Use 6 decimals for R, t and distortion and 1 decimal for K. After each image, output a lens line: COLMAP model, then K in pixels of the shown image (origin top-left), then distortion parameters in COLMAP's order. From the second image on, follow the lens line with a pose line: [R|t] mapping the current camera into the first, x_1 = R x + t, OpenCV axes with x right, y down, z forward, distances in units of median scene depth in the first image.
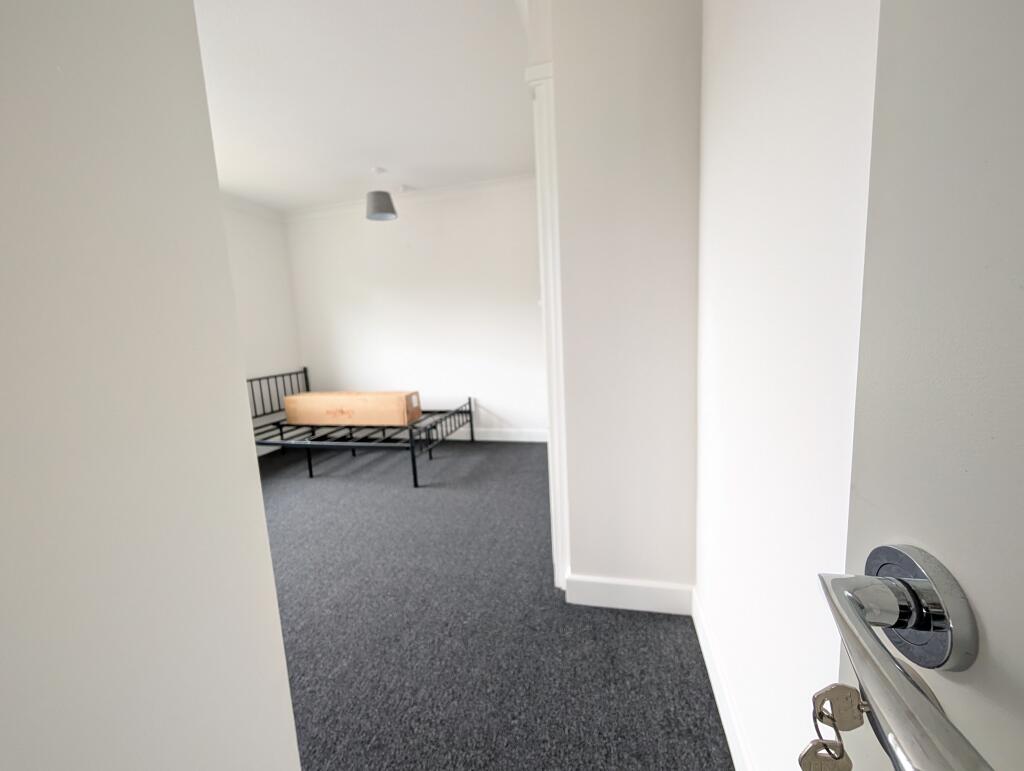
lens RADIAL K [[388.1, 0, 511.8], [0, 388.1, 379.4], [0, 0, 1]] dist [0.000631, 0.000251]
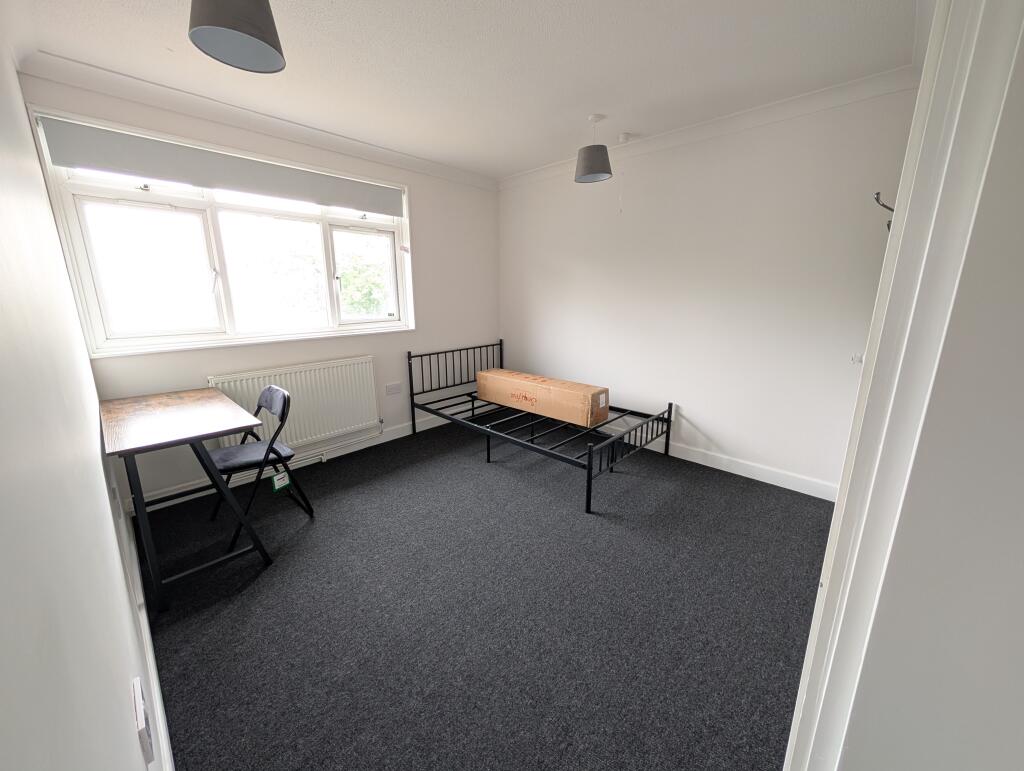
lens RADIAL K [[388.1, 0, 511.8], [0, 388.1, 379.4], [0, 0, 1]] dist [0.000631, 0.000251]
pose [[0.872659, 0.157586, -0.462205, -0.039934], [-0.105523, 0.984991, 0.136596, -0.096389], [0.476793, -0.070428, 0.876190, 0.174898]]
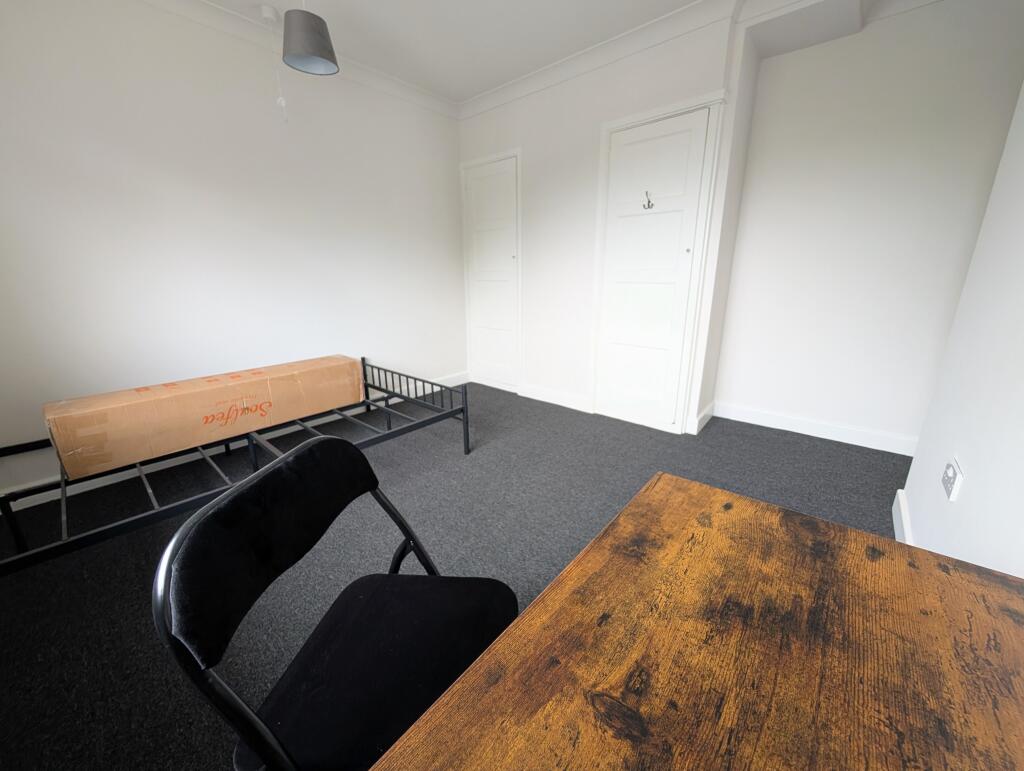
lens RADIAL K [[388.1, 0, 511.8], [0, 388.1, 379.4], [0, 0, 1]] dist [0.000631, 0.000251]
pose [[0.449582, -0.190709, 0.872643, -0.820540], [0.101057, 0.981530, 0.162441, -0.009598], [-0.887504, 0.015156, 0.460551, 0.463019]]
